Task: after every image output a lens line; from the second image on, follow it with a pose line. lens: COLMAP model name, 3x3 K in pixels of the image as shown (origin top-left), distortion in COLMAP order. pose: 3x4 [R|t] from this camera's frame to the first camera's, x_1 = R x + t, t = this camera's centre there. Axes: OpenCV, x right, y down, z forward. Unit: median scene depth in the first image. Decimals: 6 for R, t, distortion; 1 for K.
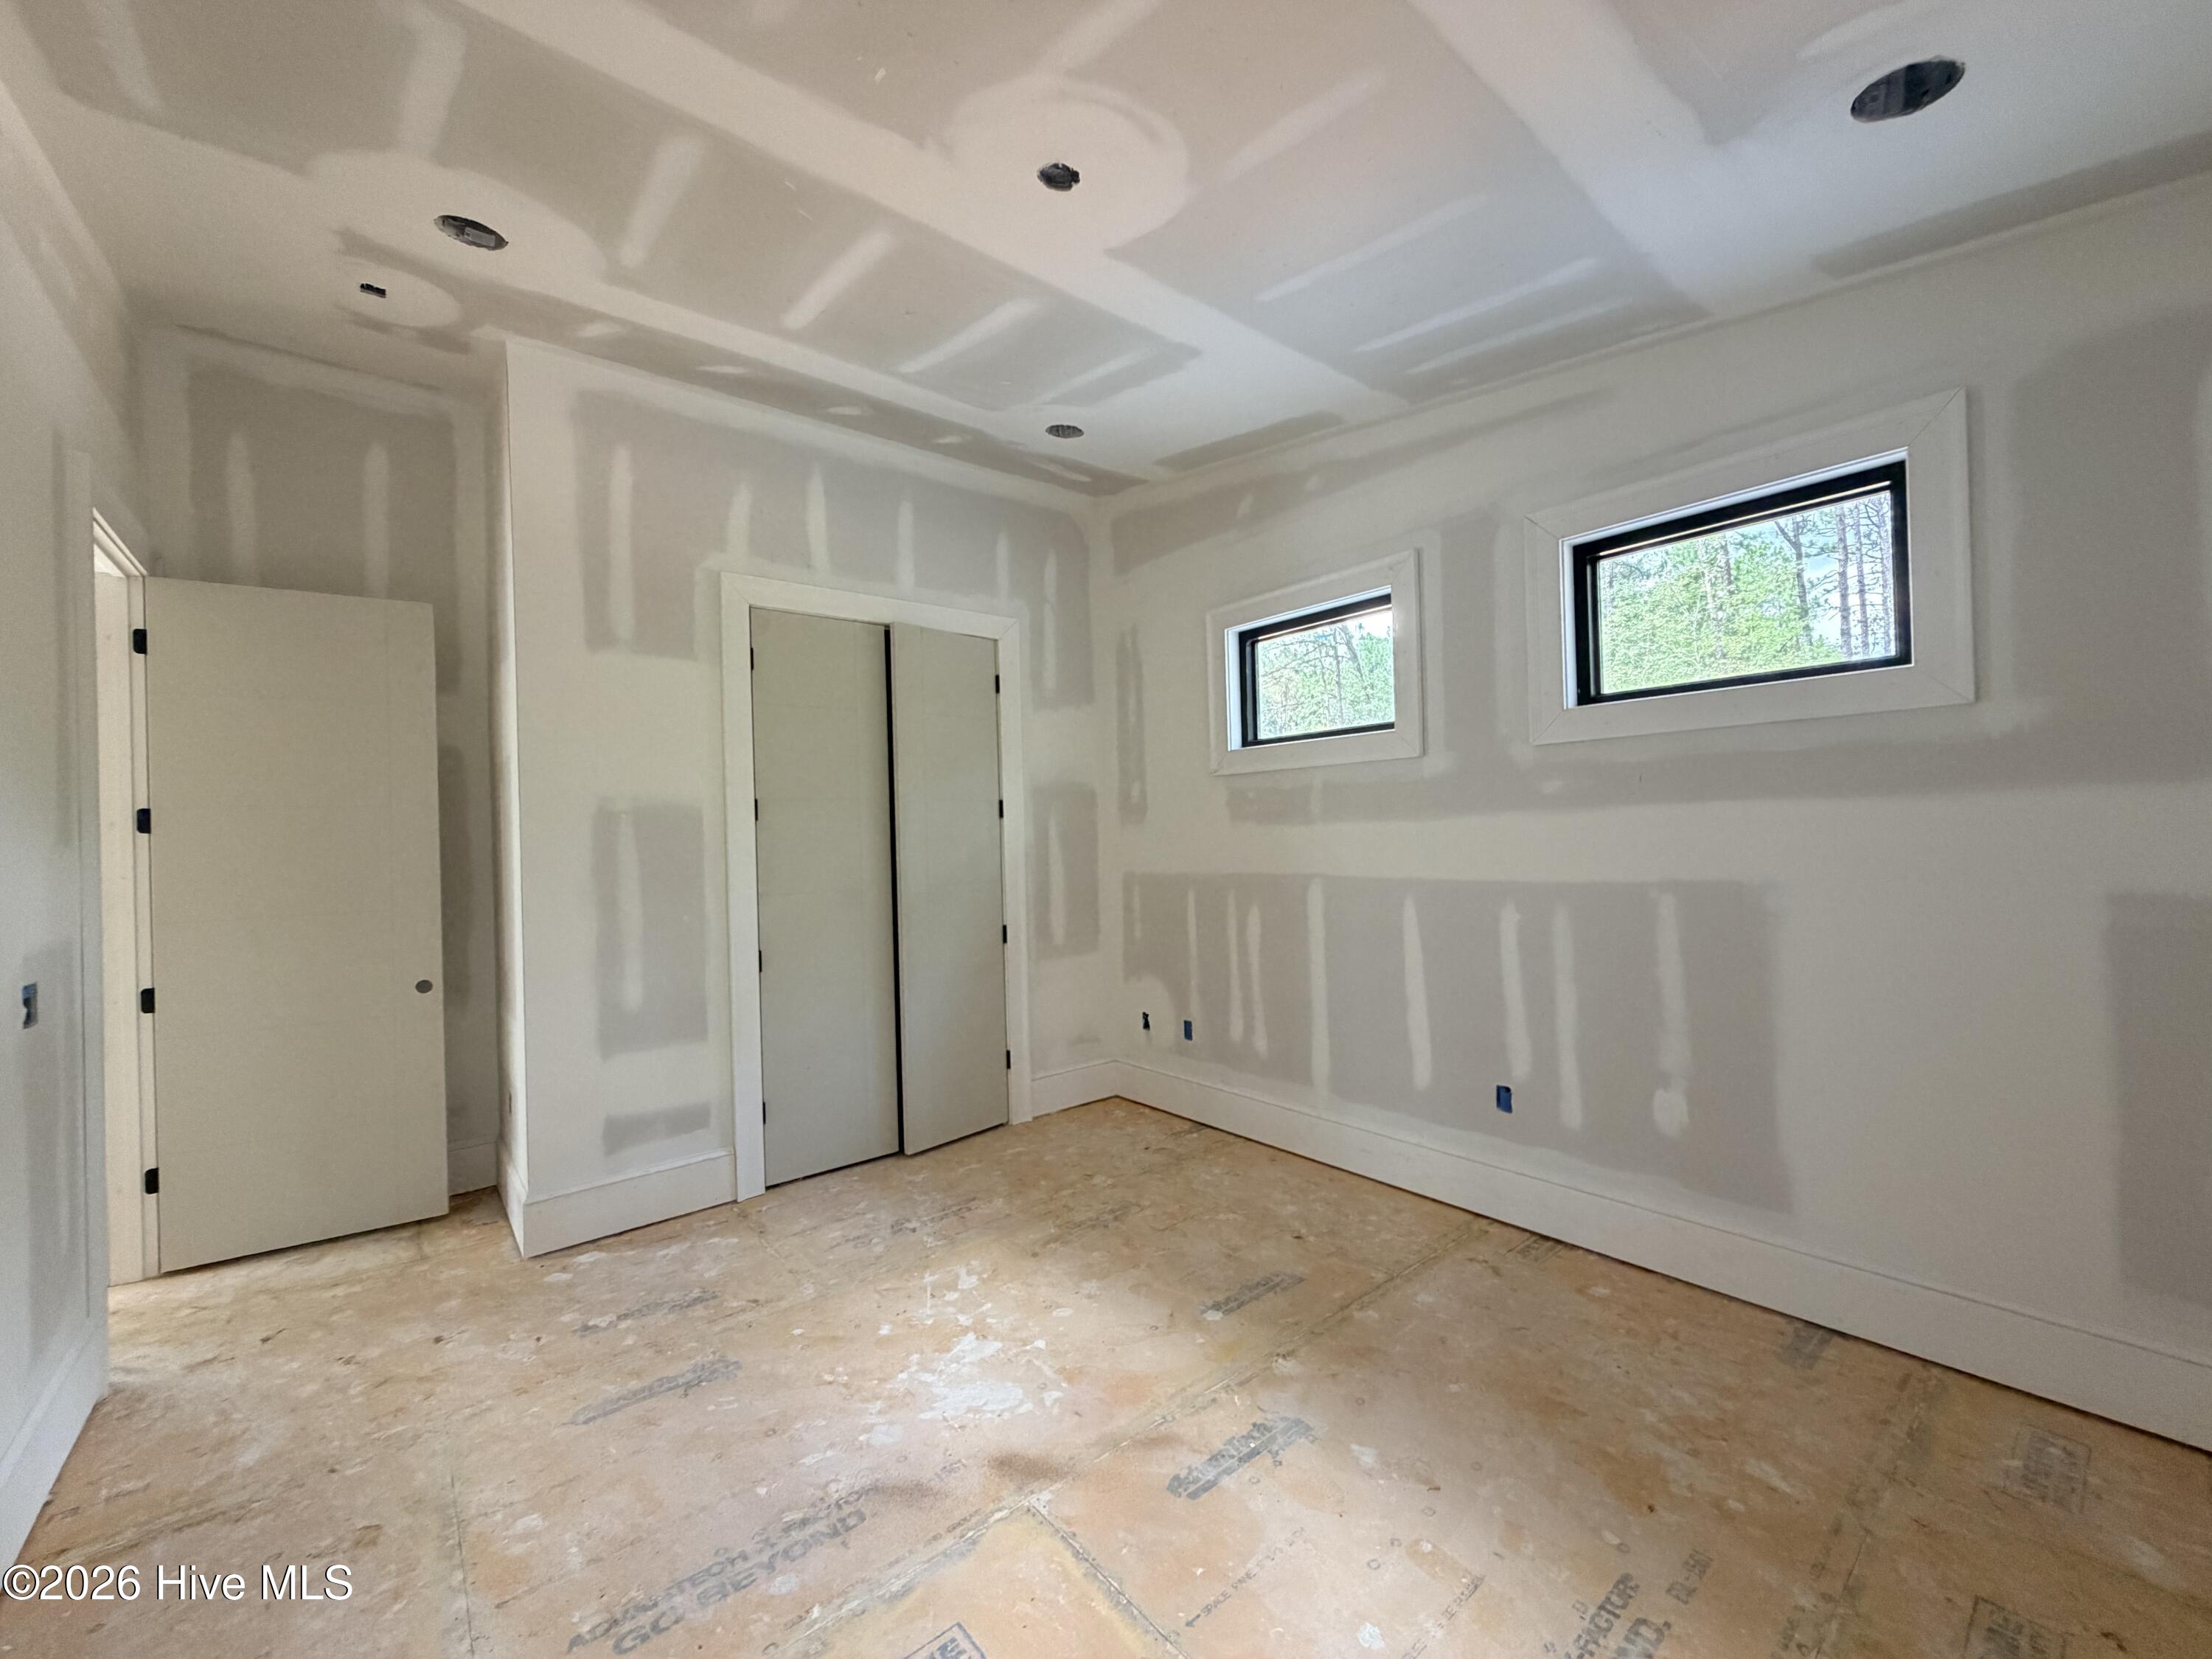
lens RADIAL K [[881.2, 0, 1100.7], [0, 881.2, 831.5], [0, 0, 1]] dist [0.001114, -0.000061]
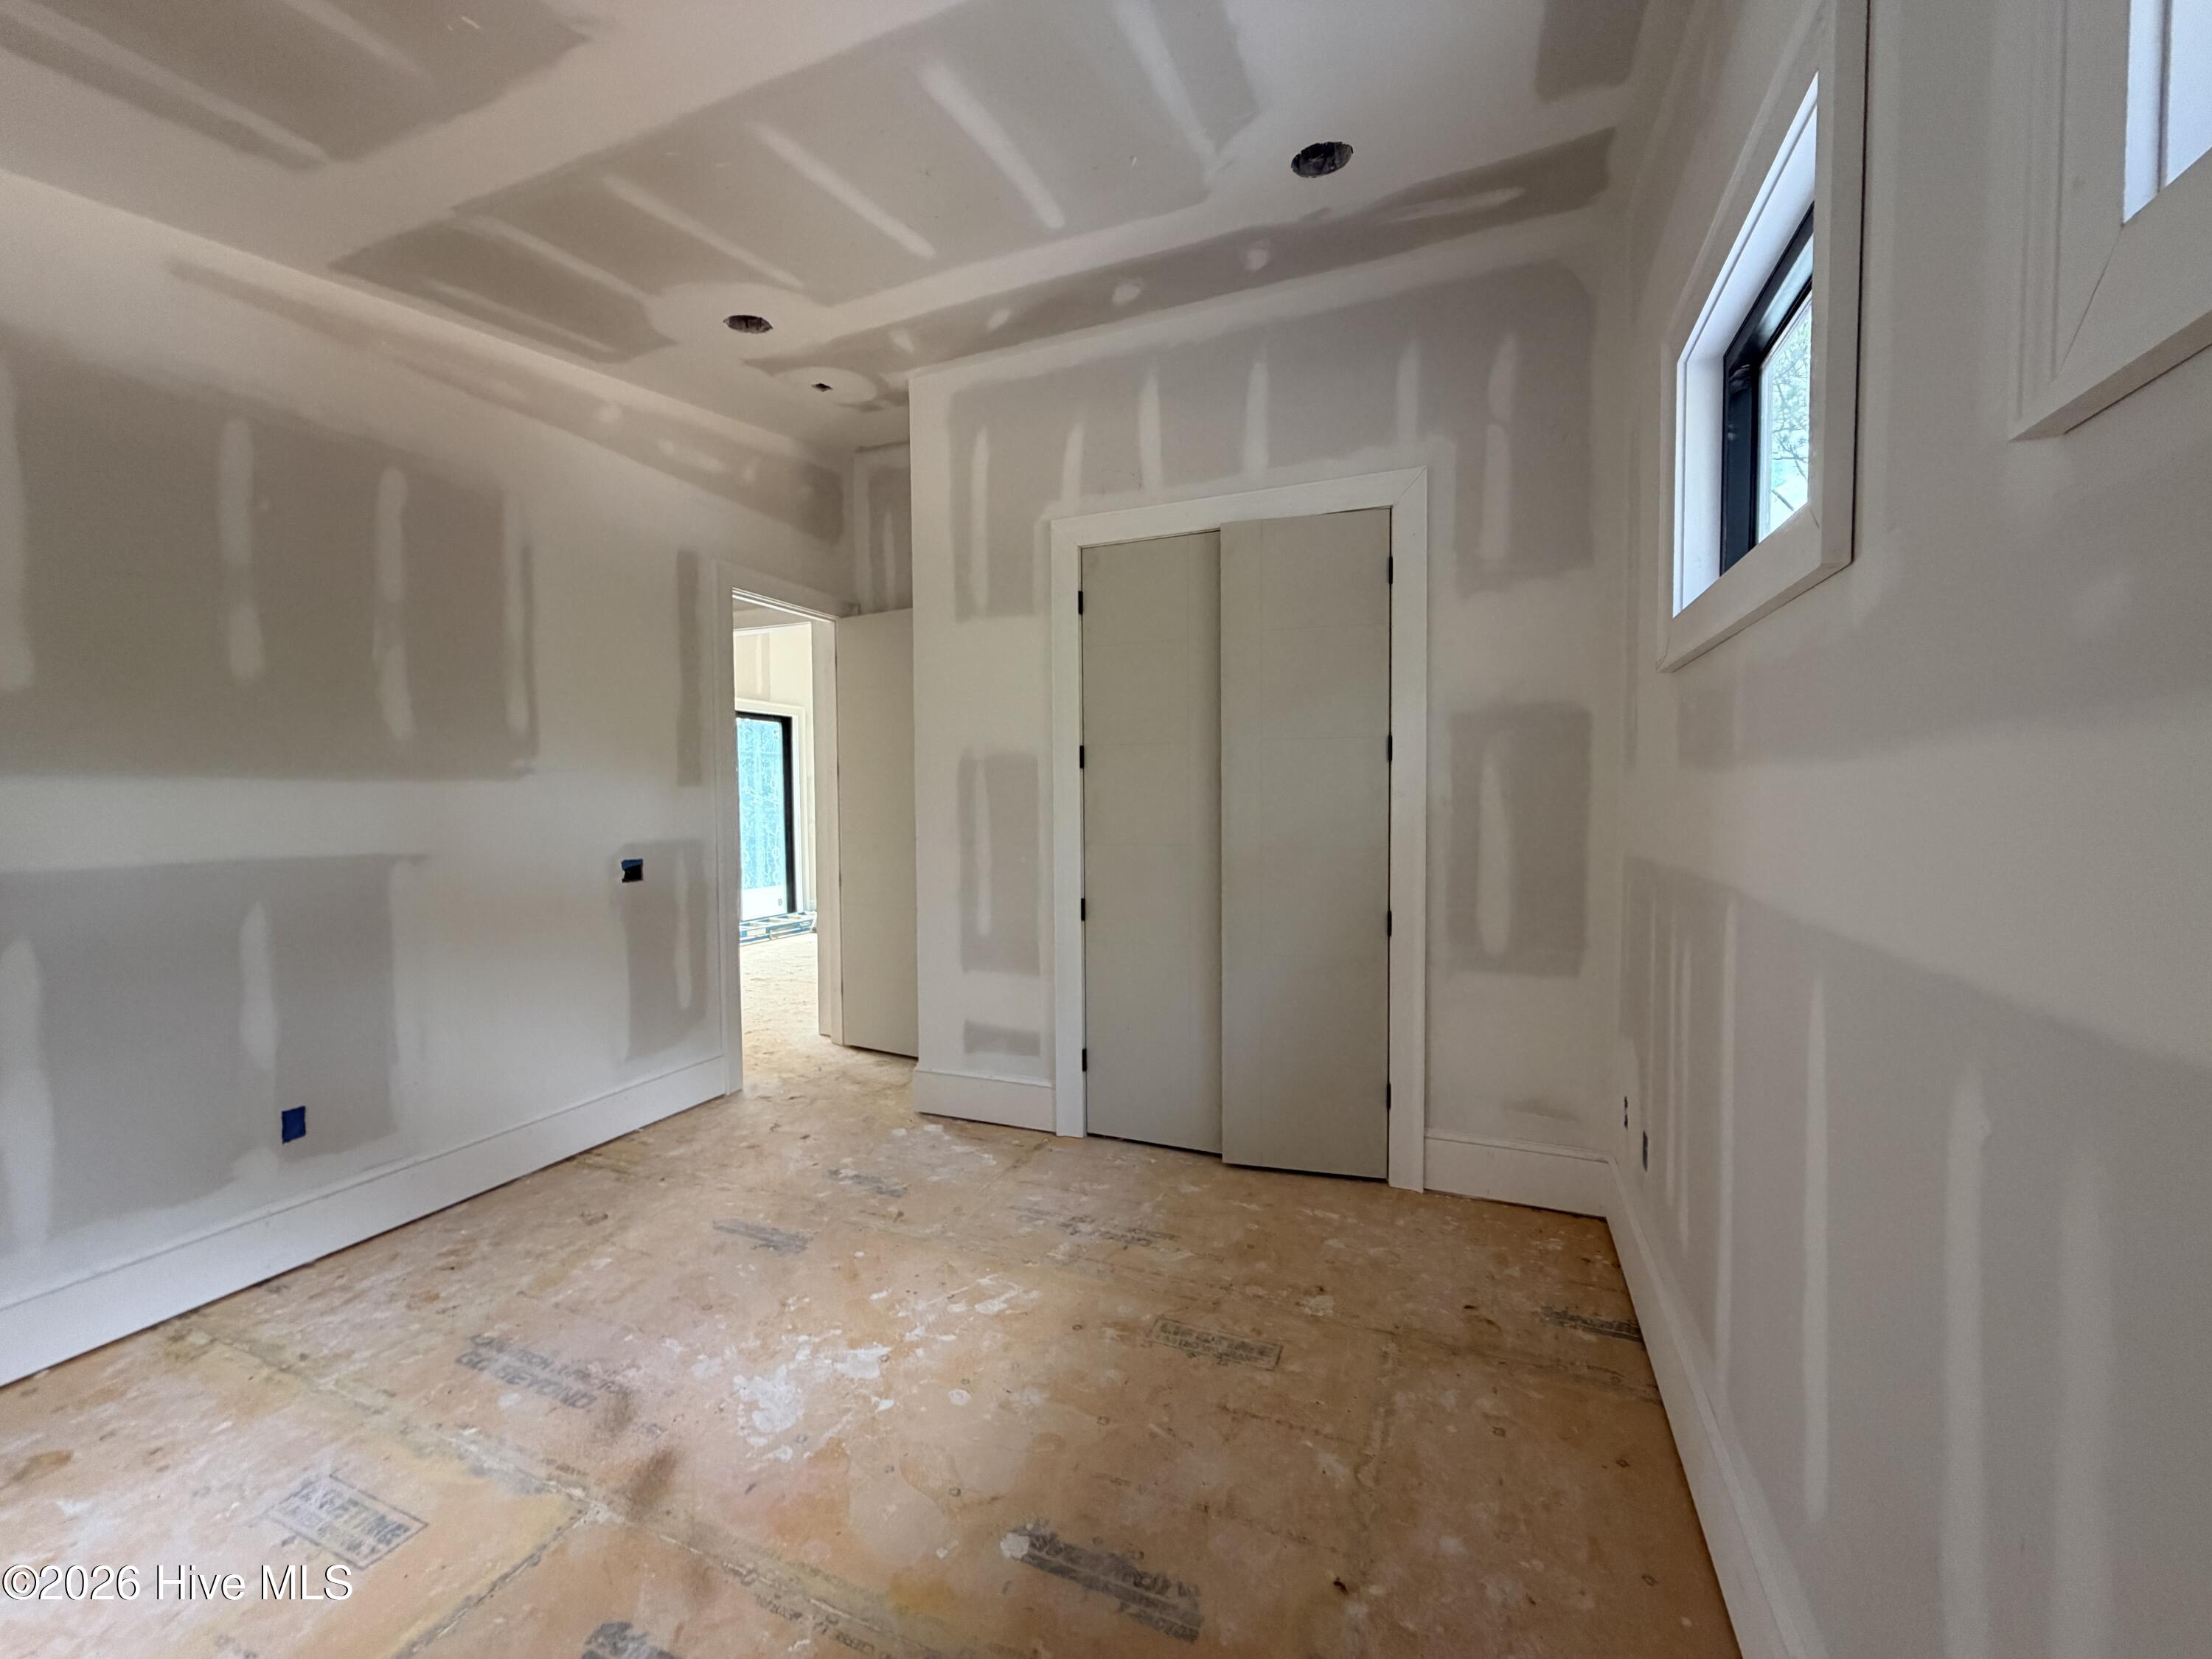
lens RADIAL K [[881.2, 0, 1100.7], [0, 881.2, 831.5], [0, 0, 1]] dist [0.001114, -0.000061]
pose [[0.464611, 0.058878, -0.883555, 0.587754], [-0.001431, 0.997836, 0.065741, -0.006968], [0.885514, -0.029279, 0.463690, 0.660367]]
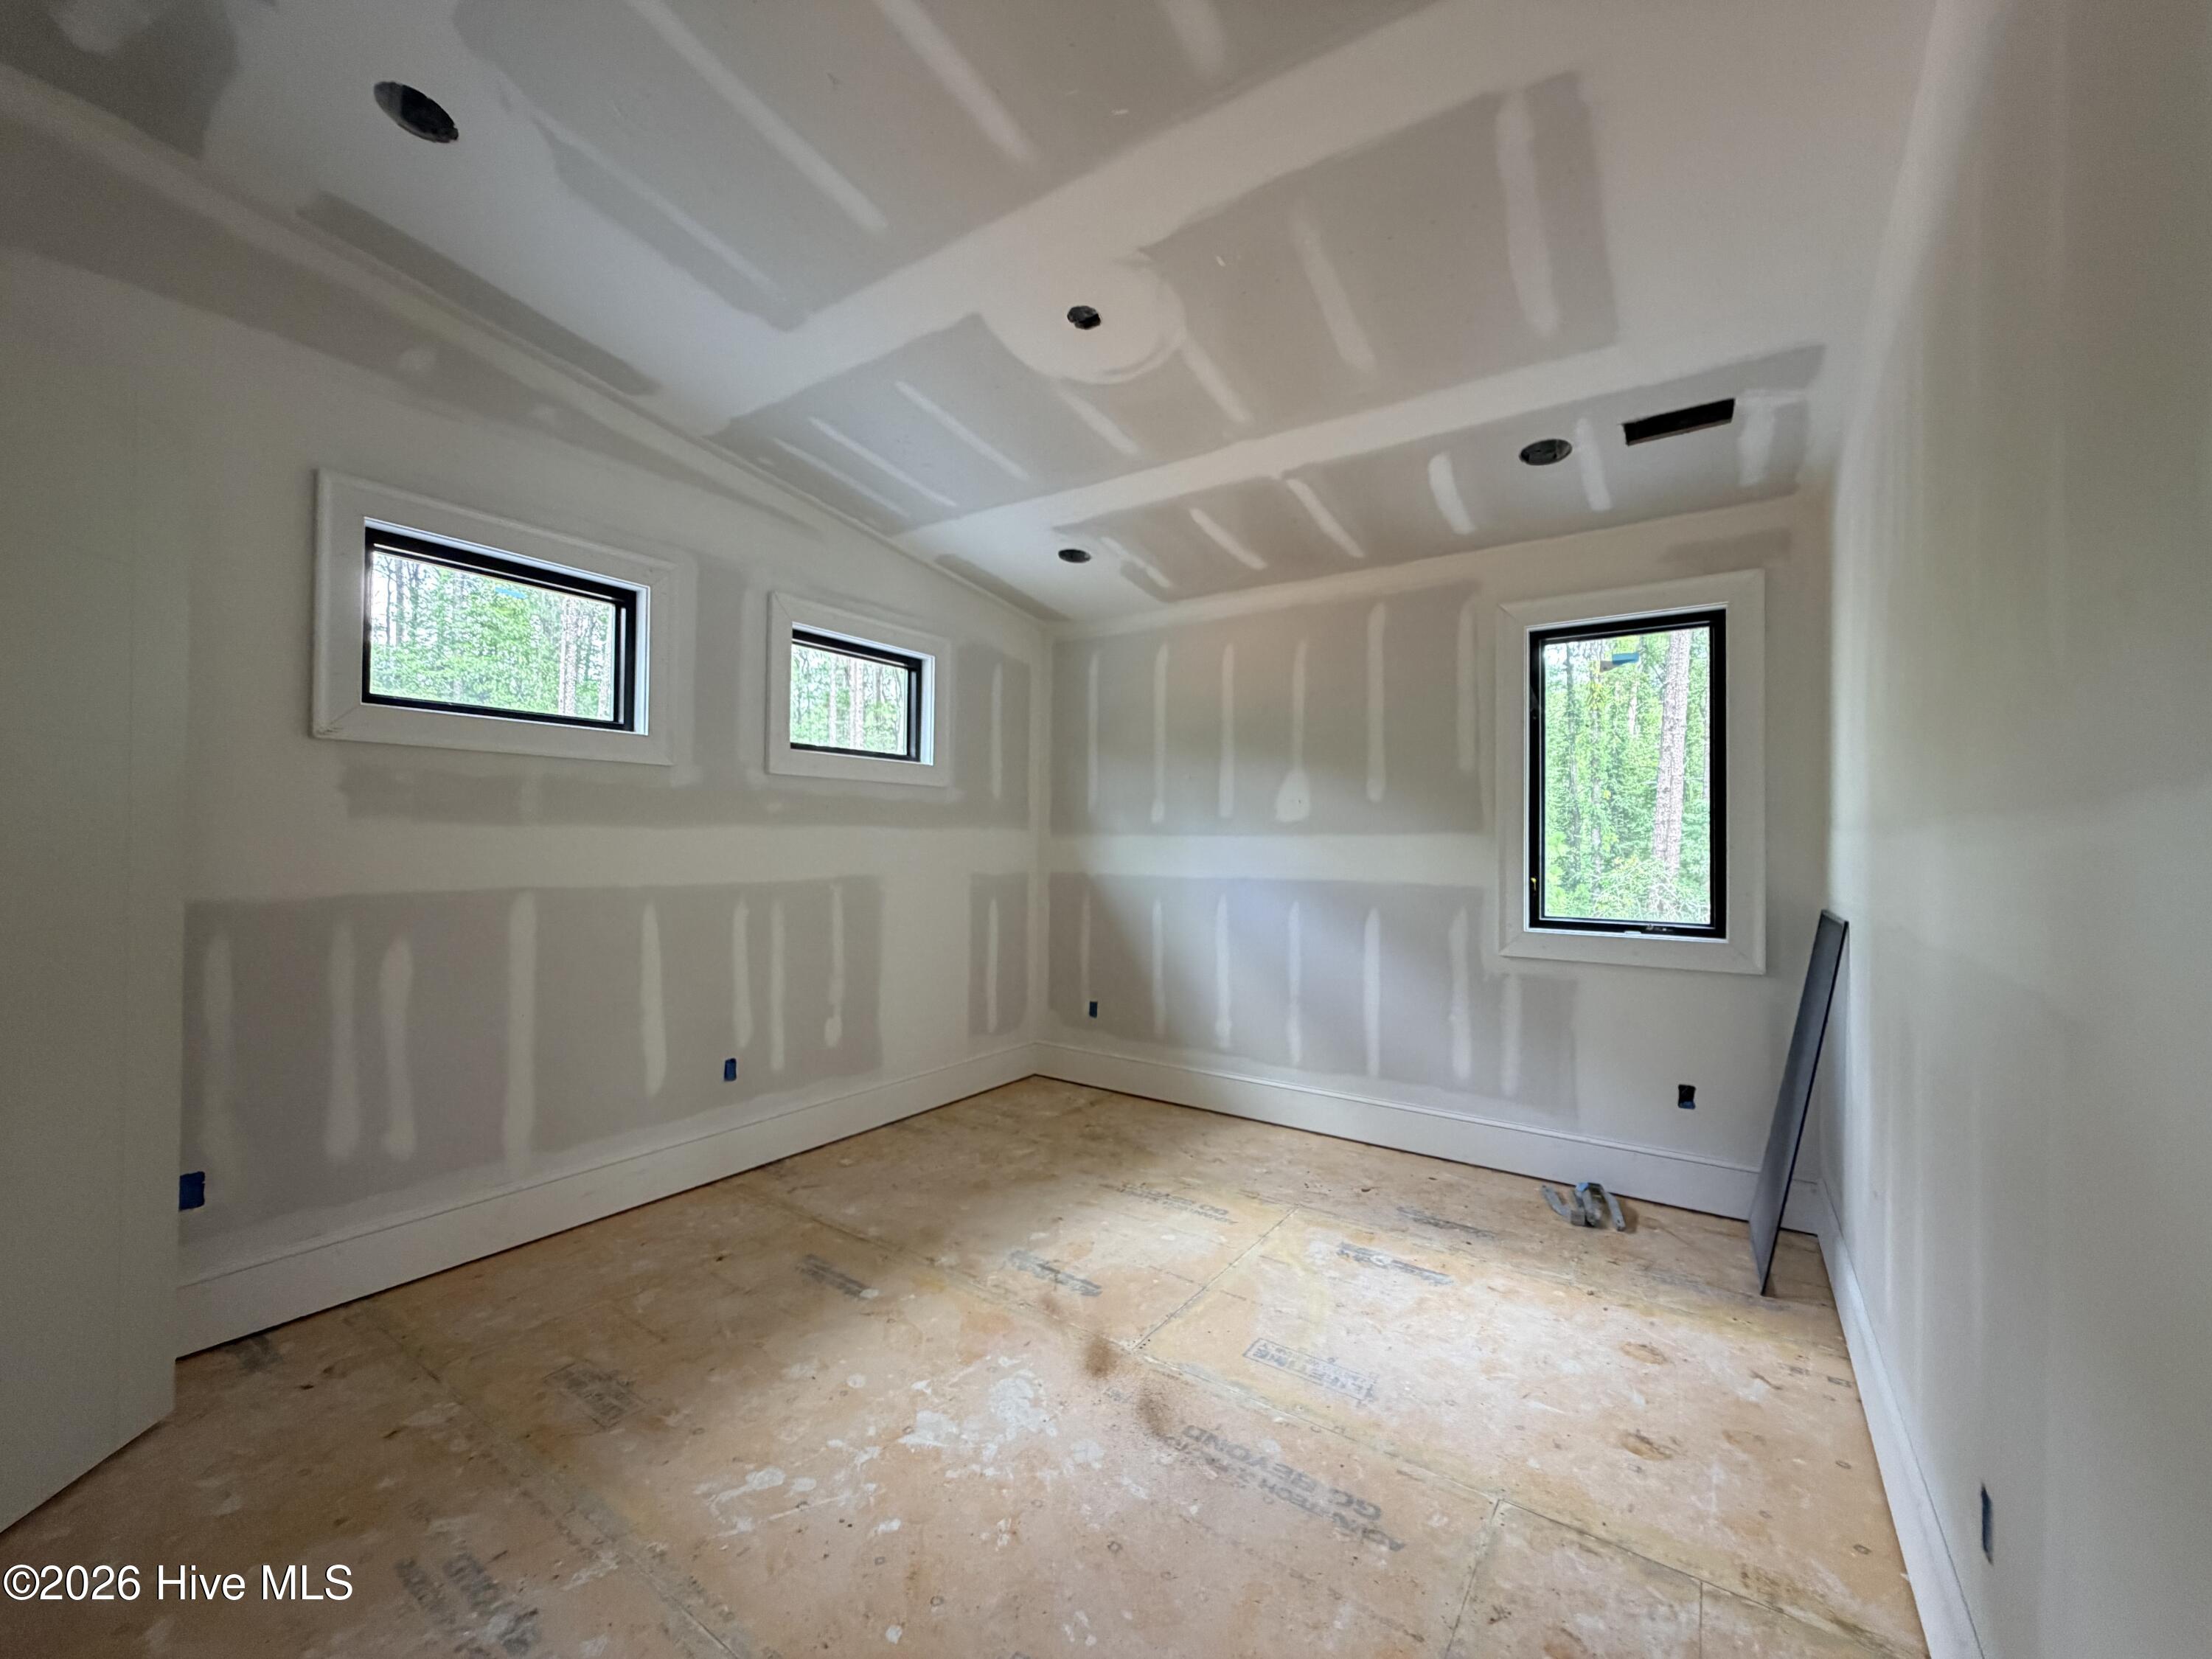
lens RADIAL K [[881.2, 0, 1100.7], [0, 881.2, 831.5], [0, 0, 1]] dist [0.001114, -0.000061]
pose [[-0.271851, 0.034703, 0.961713, -0.837513], [-0.008704, 0.999220, -0.038516, 0.029126], [-0.962300, -0.018842, -0.271337, 0.878829]]
